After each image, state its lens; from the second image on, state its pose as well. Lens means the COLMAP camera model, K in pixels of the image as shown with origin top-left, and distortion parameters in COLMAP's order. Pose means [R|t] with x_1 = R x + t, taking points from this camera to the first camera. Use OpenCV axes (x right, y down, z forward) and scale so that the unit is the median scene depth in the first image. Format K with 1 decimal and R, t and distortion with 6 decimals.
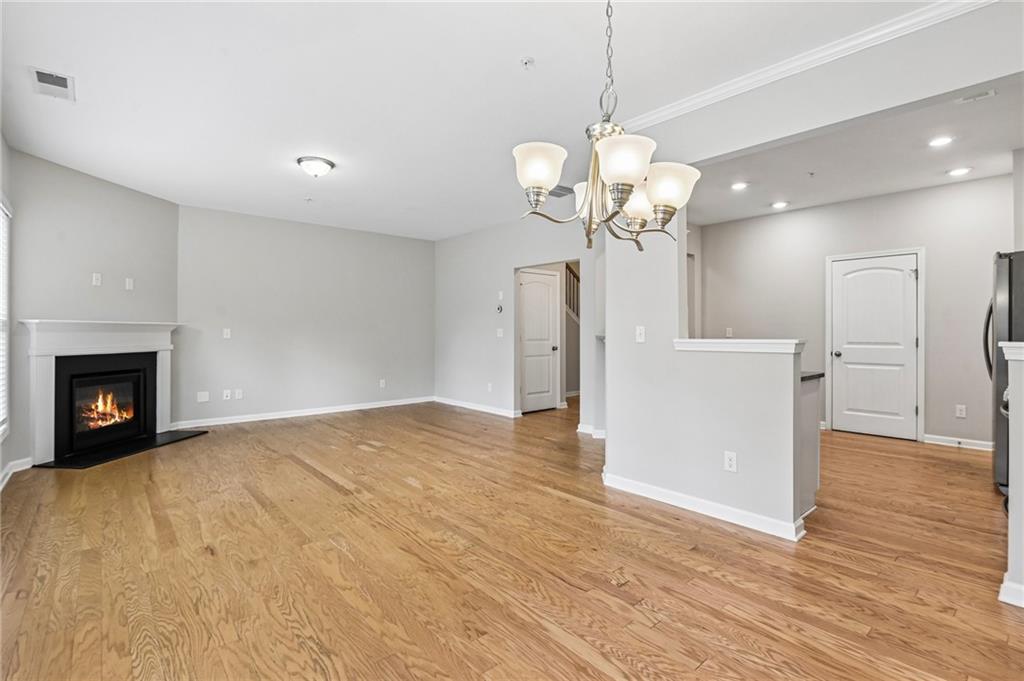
lens RADIAL K [[480.4, 0, 514.7], [0, 480.4, 329.7], [0, 0, 1]] dist [-0.000952, -0.009987]
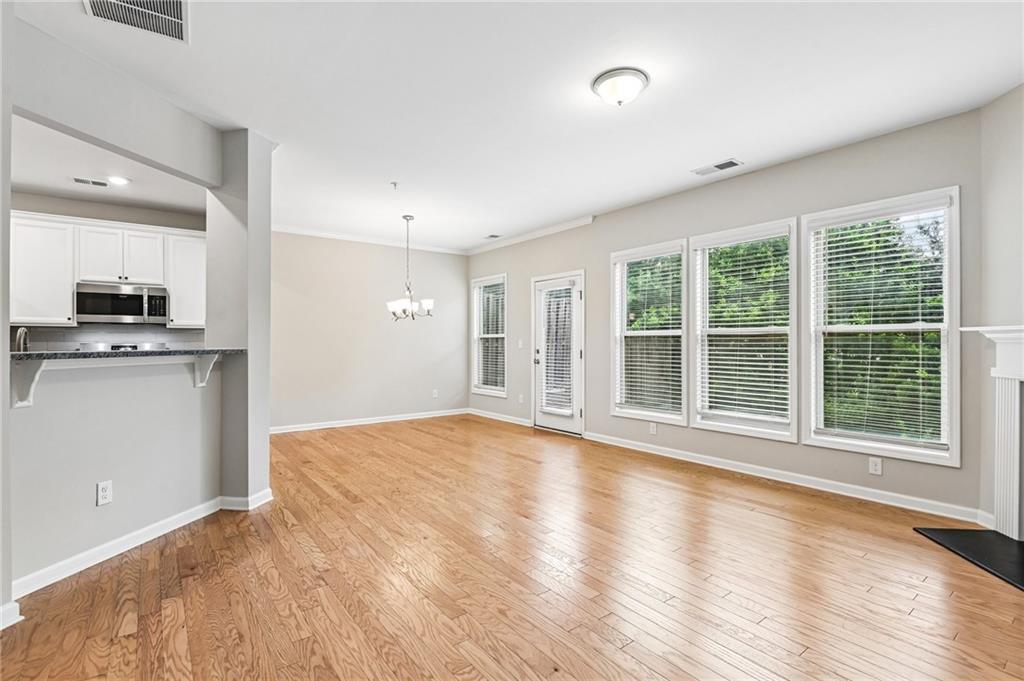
lens RADIAL K [[481.5, 0, 516.0], [0, 481.5, 342.3], [0, 0, 1]] dist [-0.000164, -0.011248]
pose [[-0.997904, -0.000019, 0.064716, -0.261284], [-0.000133, 0.999998, -0.001767, 0.002459], [-0.064716, -0.001772, -0.997902, 1.364695]]
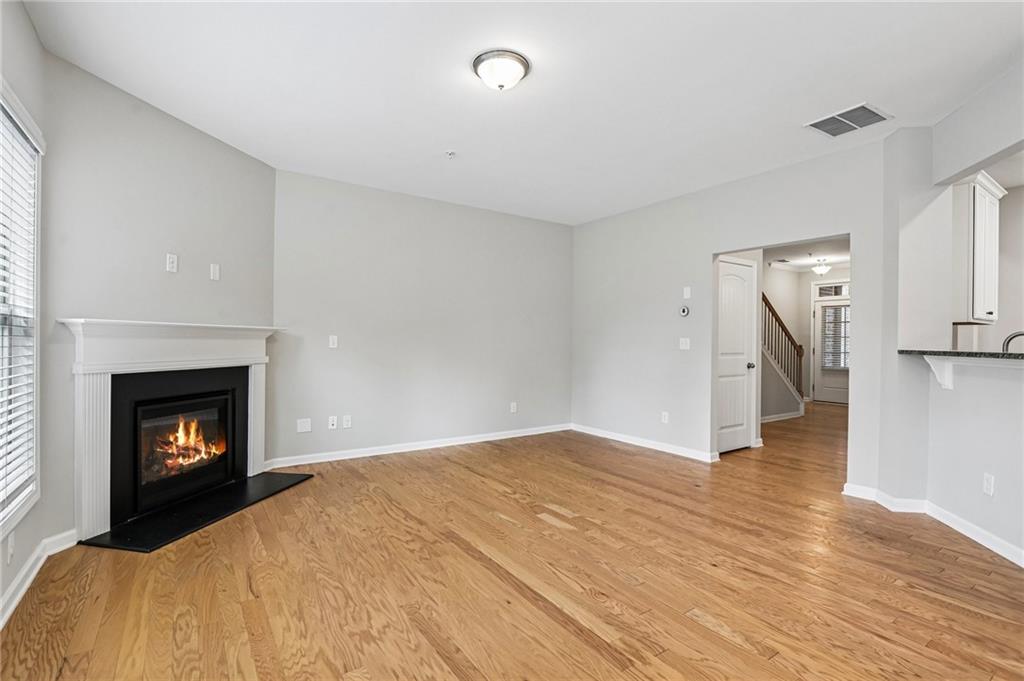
lens RADIAL K [[481.5, 0, 516.0], [0, 481.5, 342.3], [0, 0, 1]] dist [-0.000164, -0.011248]
pose [[0.994119, 0.009354, -0.107892, -0.268894], [-0.008597, 0.999935, 0.007484, 0.000903], [0.107955, -0.006512, 0.994135, 0.320486]]
